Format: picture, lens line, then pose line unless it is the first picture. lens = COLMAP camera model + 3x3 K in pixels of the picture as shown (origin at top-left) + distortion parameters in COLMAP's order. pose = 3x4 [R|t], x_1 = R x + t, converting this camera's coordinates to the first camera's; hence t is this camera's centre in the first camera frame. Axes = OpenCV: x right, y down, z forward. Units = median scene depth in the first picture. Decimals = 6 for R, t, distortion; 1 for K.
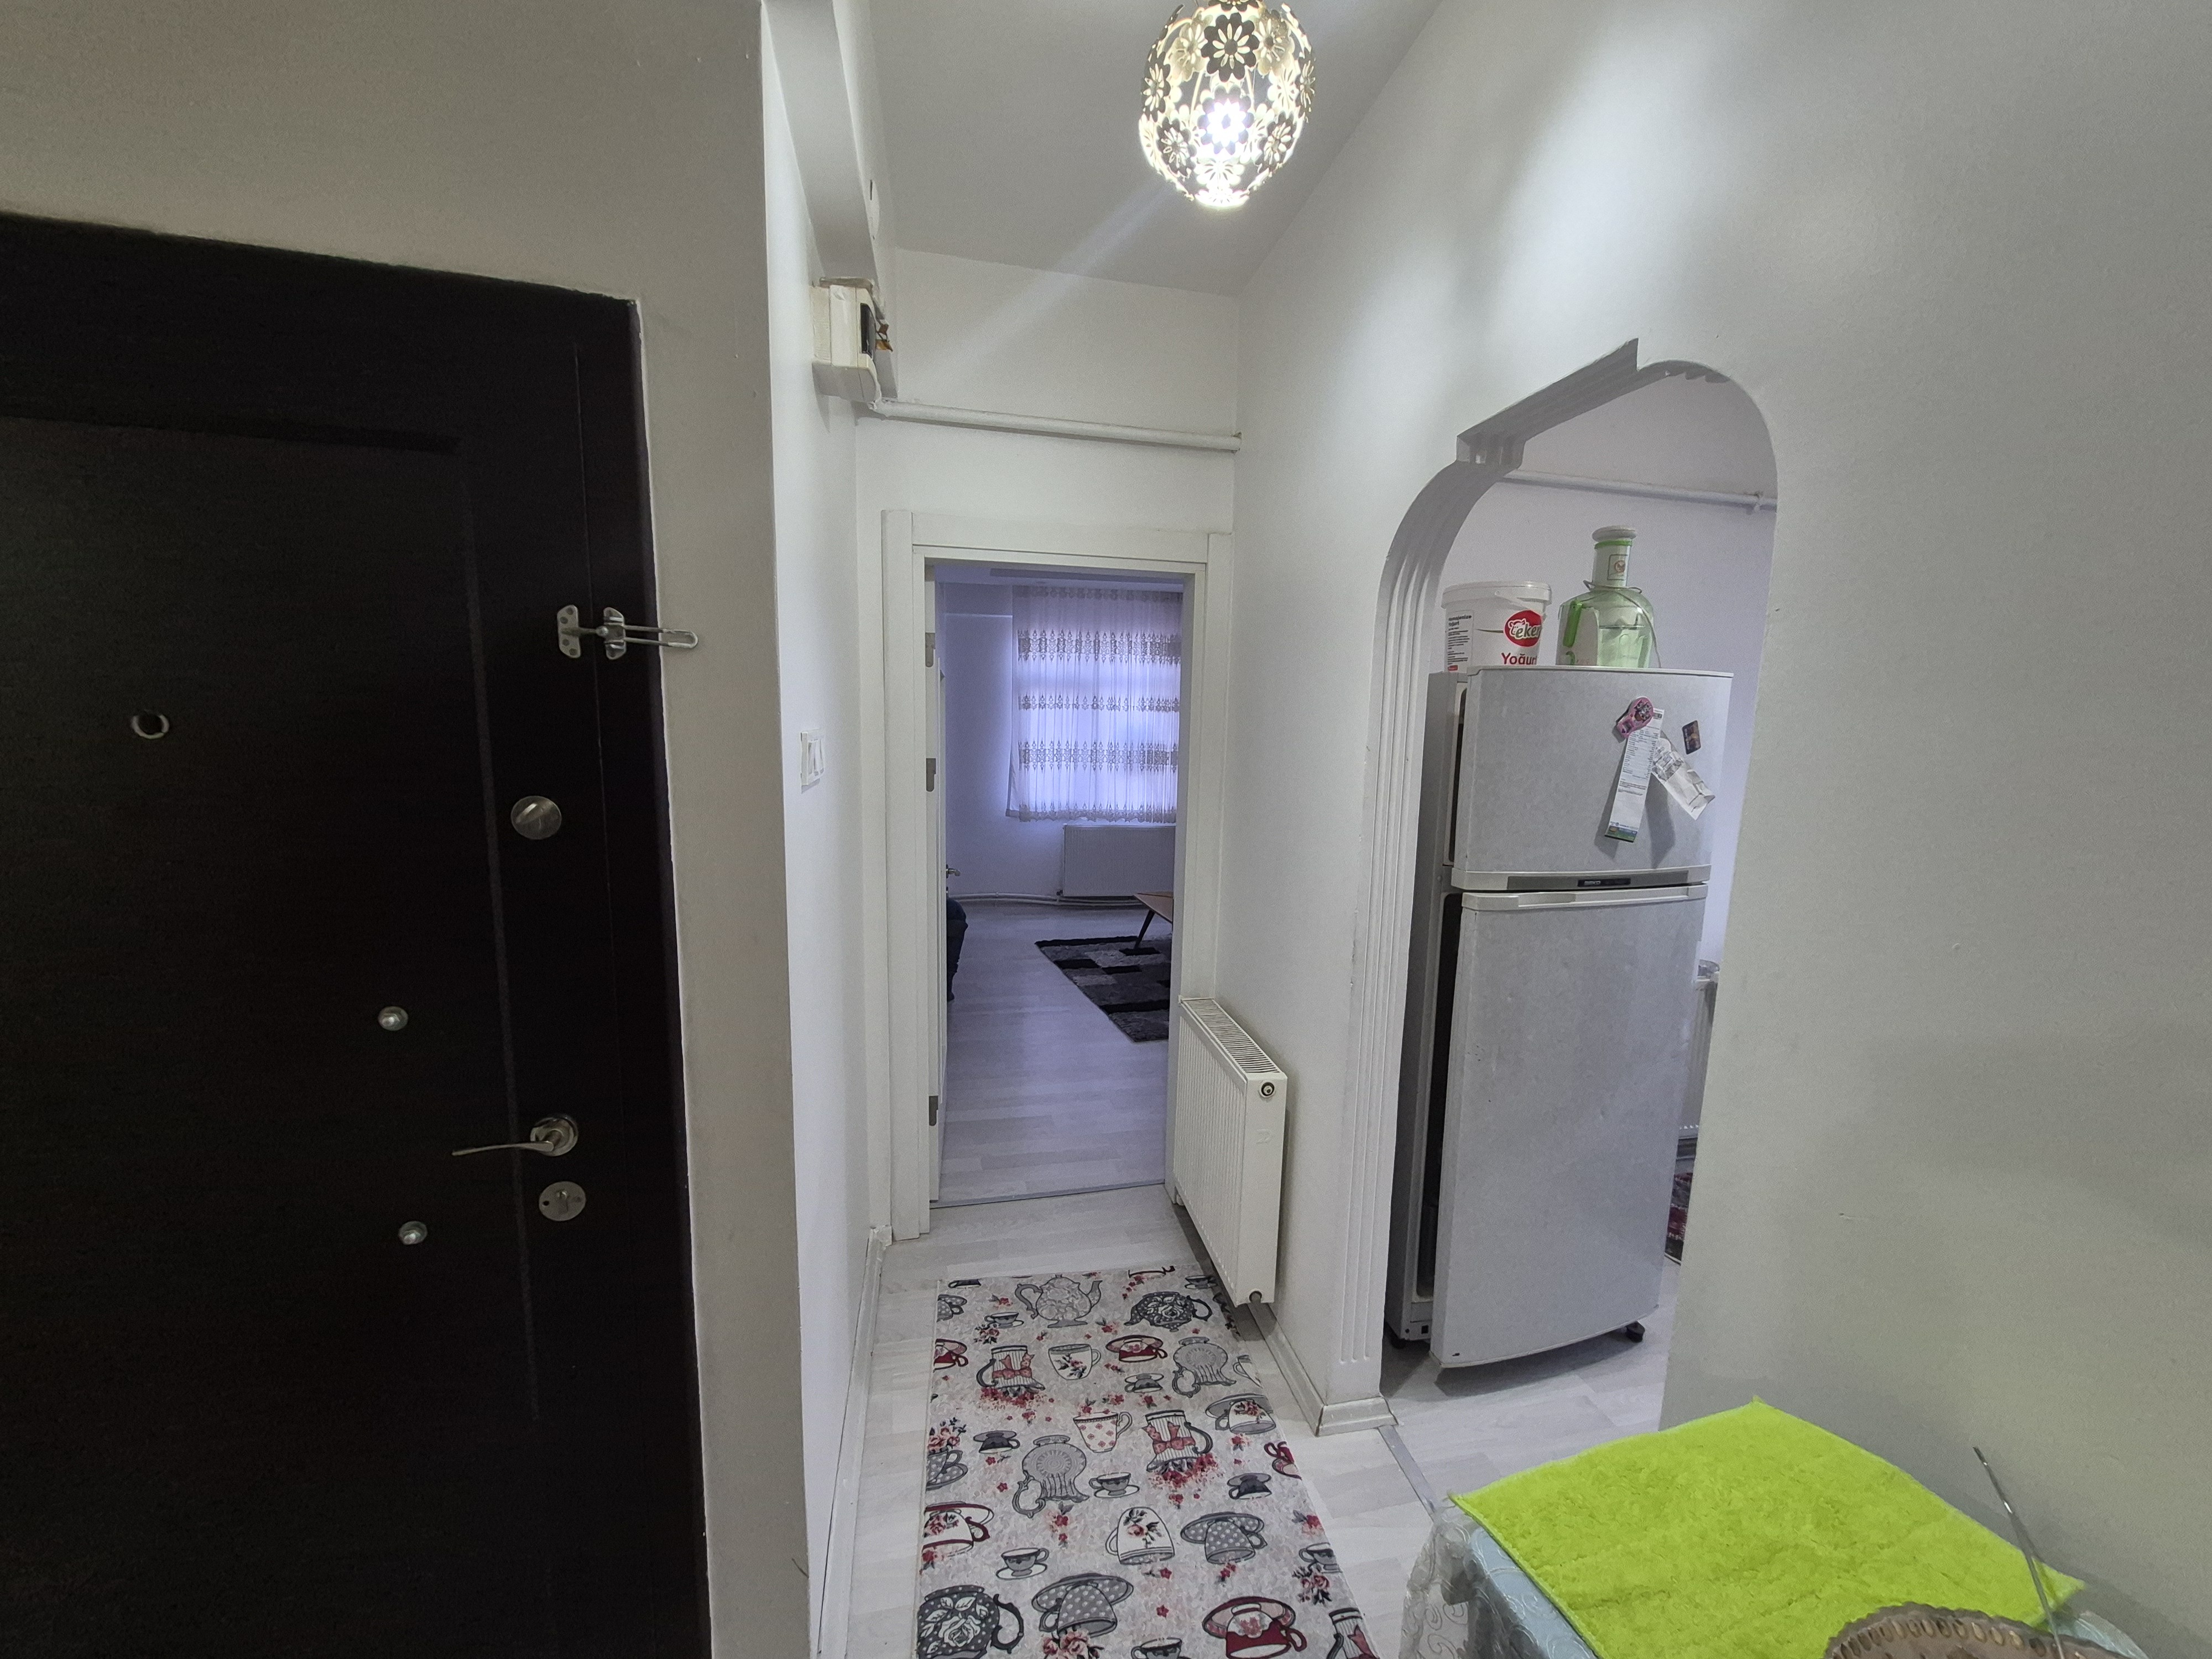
lens RADIAL K [[863.7, 0, 1106.0], [0, 863.7, 829.5], [0, 0, 1]] dist [0.001036, 0.000011]
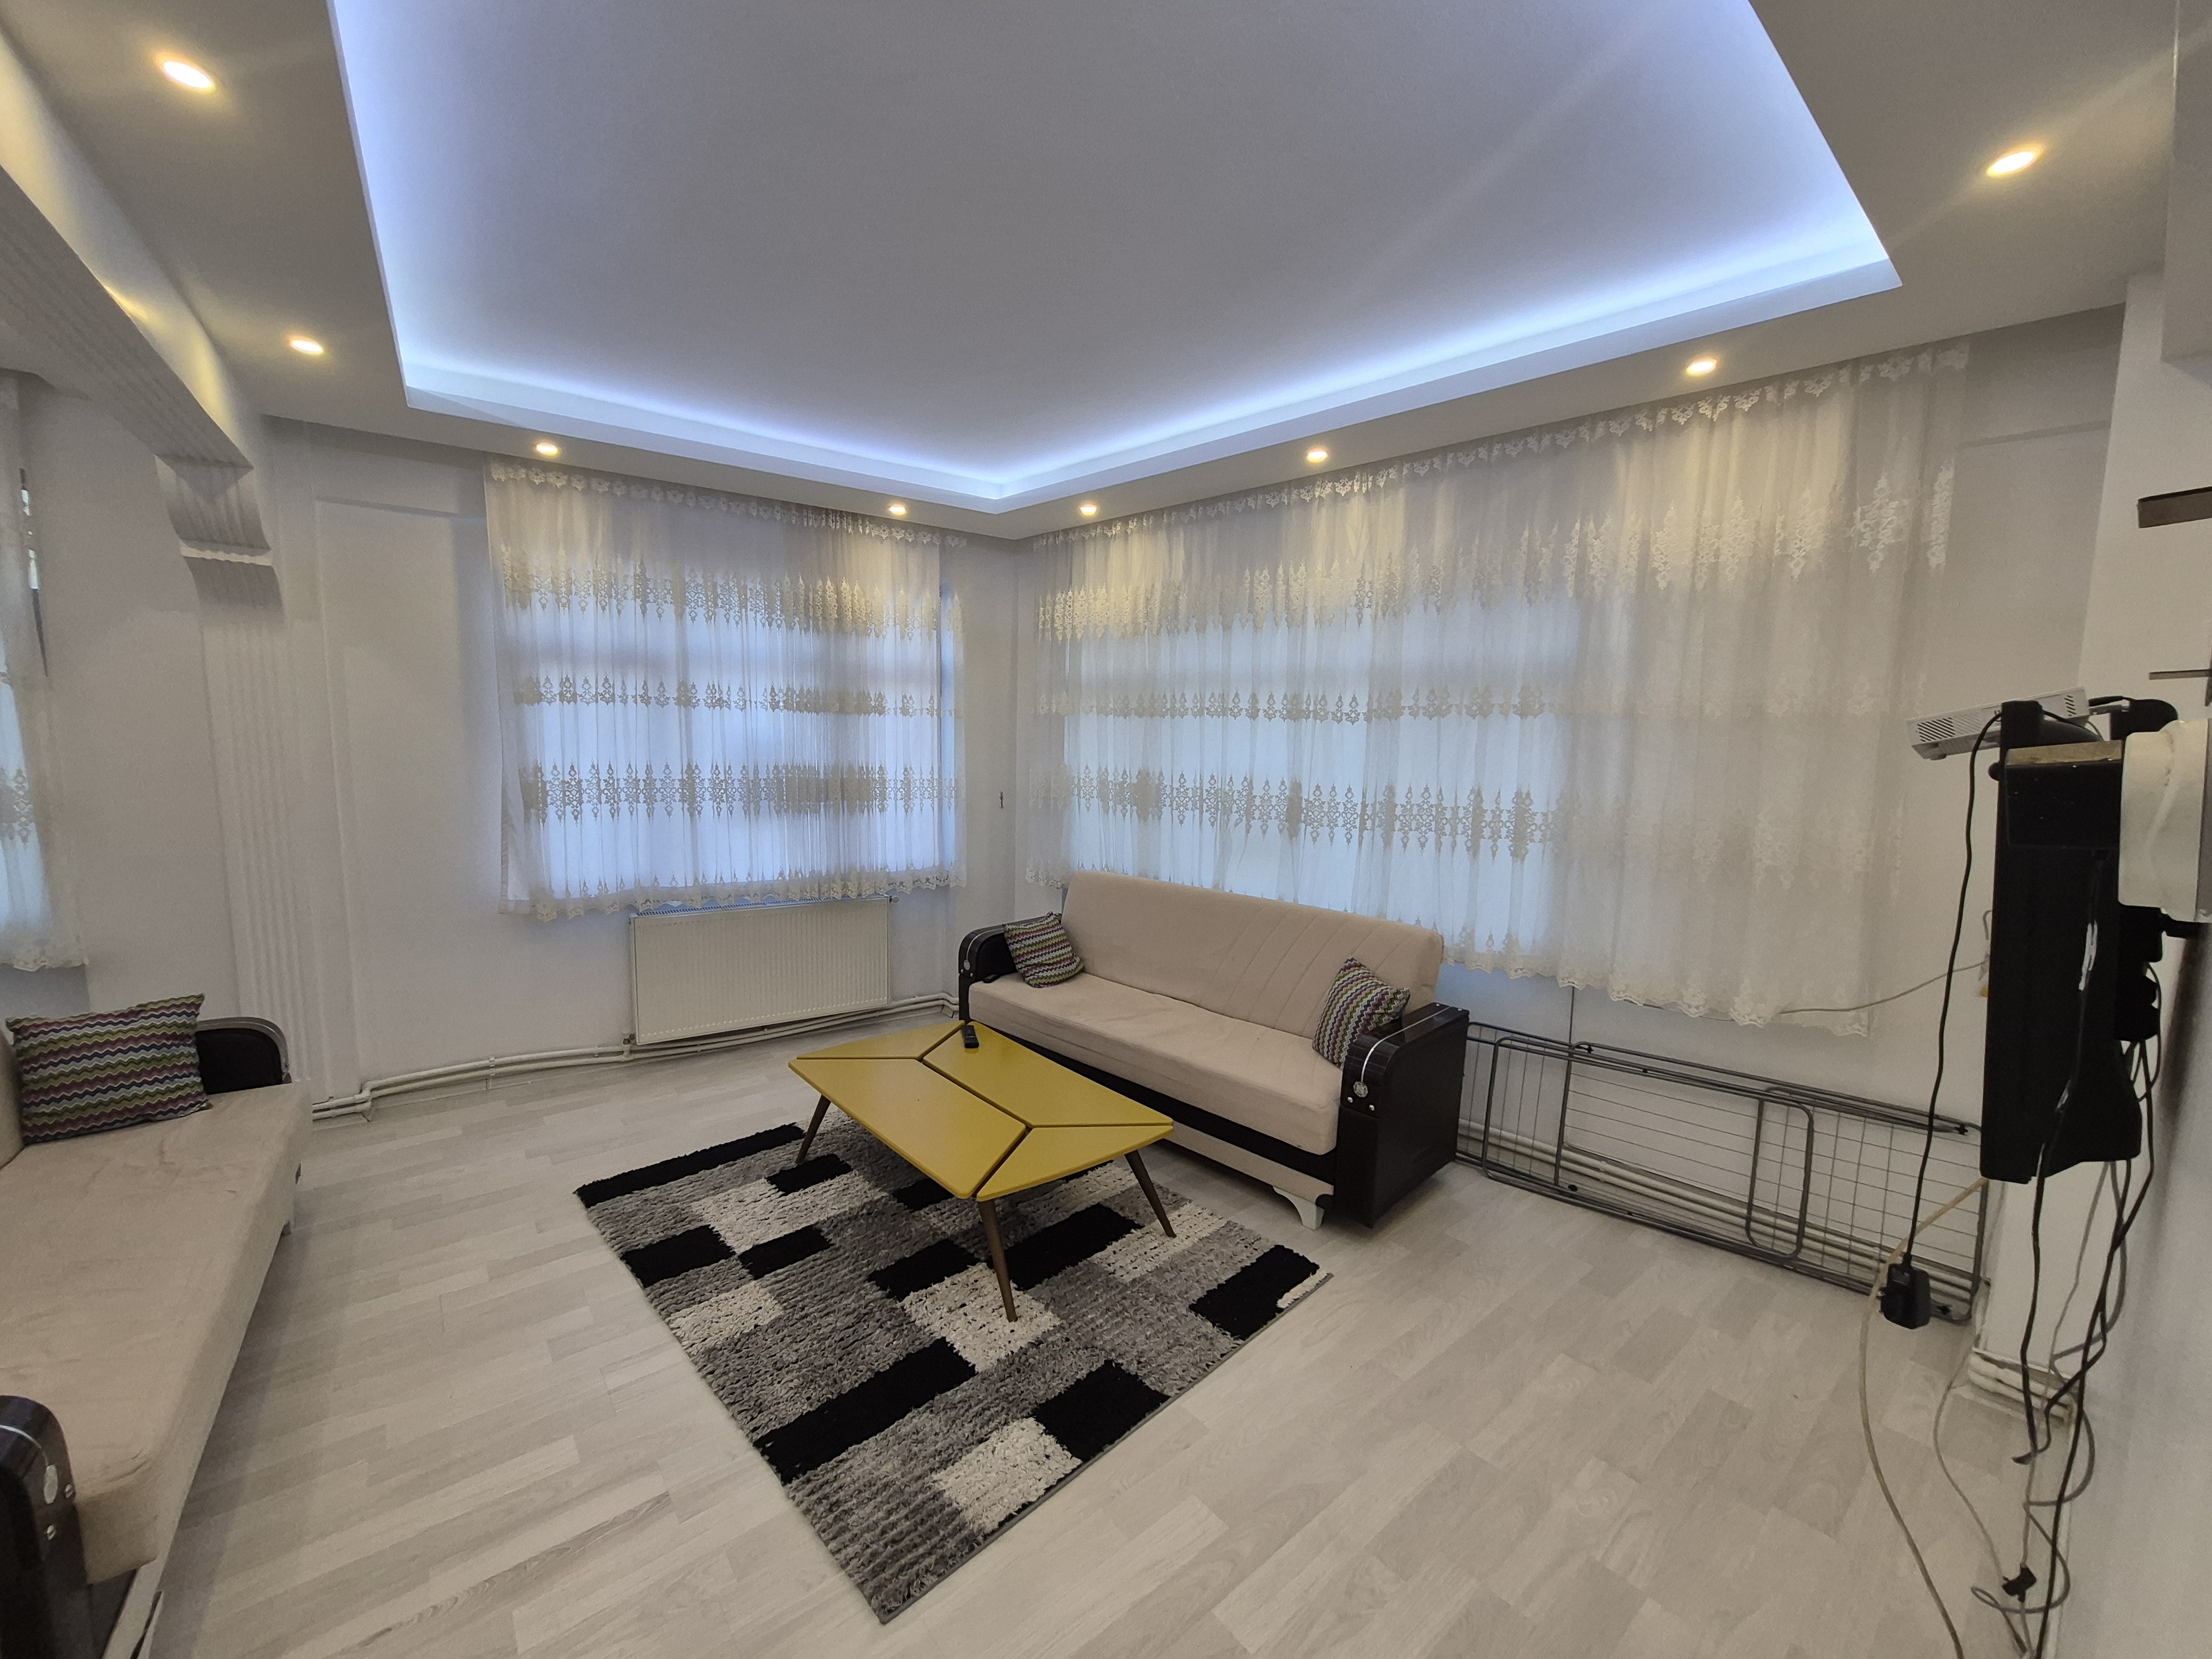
lens RADIAL K [[863.7, 0, 1106.0], [0, 863.7, 829.5], [0, 0, 1]] dist [0.001036, 0.000011]
pose [[0.899723, -0.051844, 0.433372, -0.013314], [0.056585, 0.998396, 0.001961, -0.047473], [-0.432779, 0.022758, 0.901213, 0.396197]]
